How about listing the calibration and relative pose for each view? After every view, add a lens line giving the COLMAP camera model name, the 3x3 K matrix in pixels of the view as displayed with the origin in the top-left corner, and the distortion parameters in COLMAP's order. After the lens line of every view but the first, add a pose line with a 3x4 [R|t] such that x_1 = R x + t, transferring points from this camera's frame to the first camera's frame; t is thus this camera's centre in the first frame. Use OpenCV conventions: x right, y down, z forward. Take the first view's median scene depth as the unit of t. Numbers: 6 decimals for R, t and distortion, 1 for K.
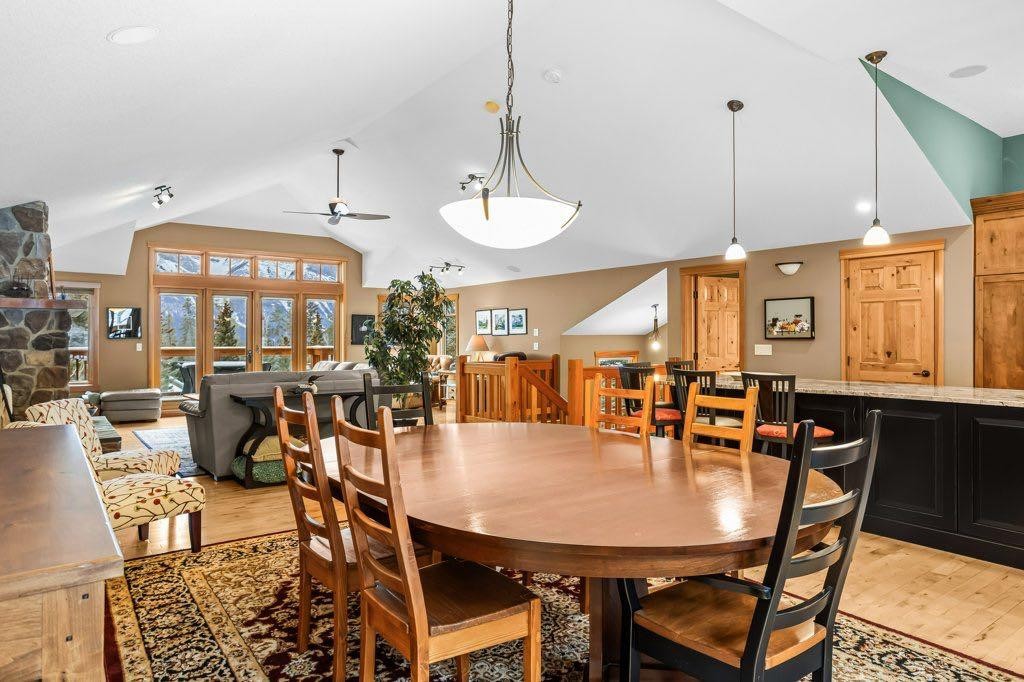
lens RADIAL K [[619.7, 0, 500.2], [0, 619.7, 337.0], [0, 0, 1]] dist [-0.026298, 0.001522]
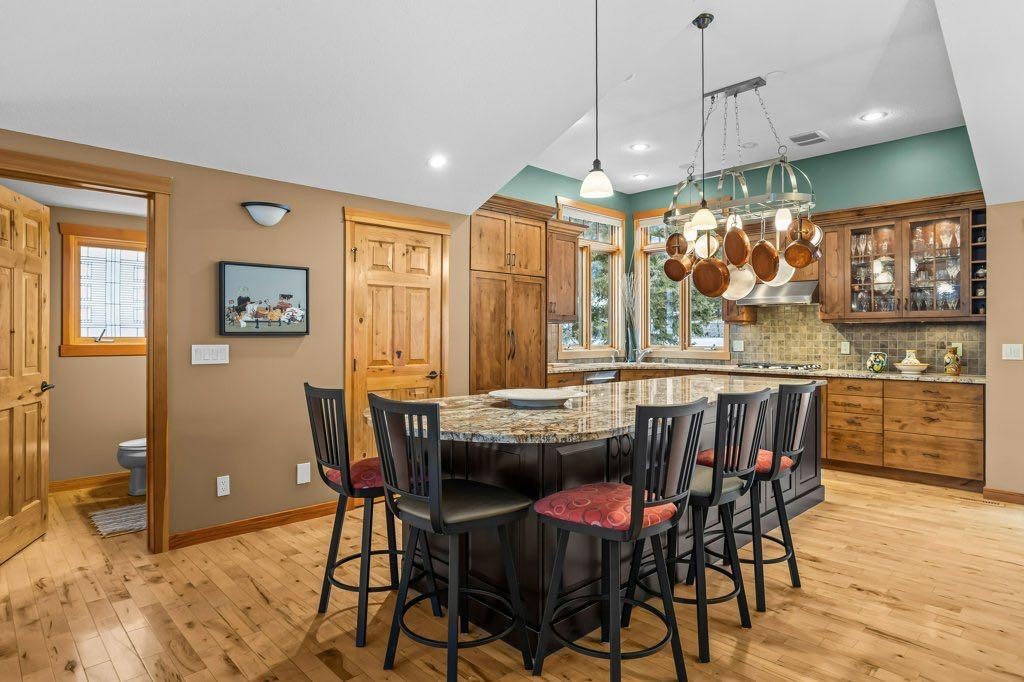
lens RADIAL K [[583.4, 0, 512.3], [0, 583.4, 336.3], [0, 0, 1]] dist [-0.038473, 0.039671]
pose [[-0.144876, -0.000726, 0.989450, -0.125827], [-0.004380, 0.999990, 0.000092, 0.004434], [-0.989440, -0.004321, -0.144877, 0.938897]]
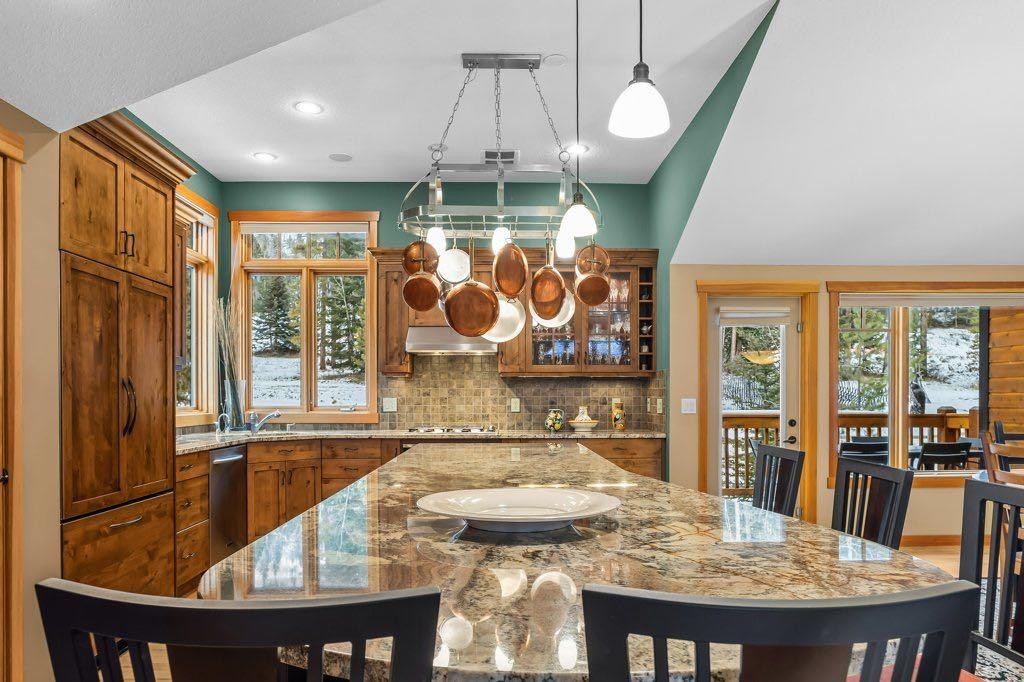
lens RADIAL K [[670.9, 0, 511.8], [0, 670.9, 398.2], [0, 0, 1]] dist [-0.035023, 0.002630]
pose [[-0.826341, -0.002242, 0.563165, 0.194659], [-0.001118, 0.999997, 0.002341, 0.008685], [-0.563169, 0.001304, -0.826341, 1.071663]]
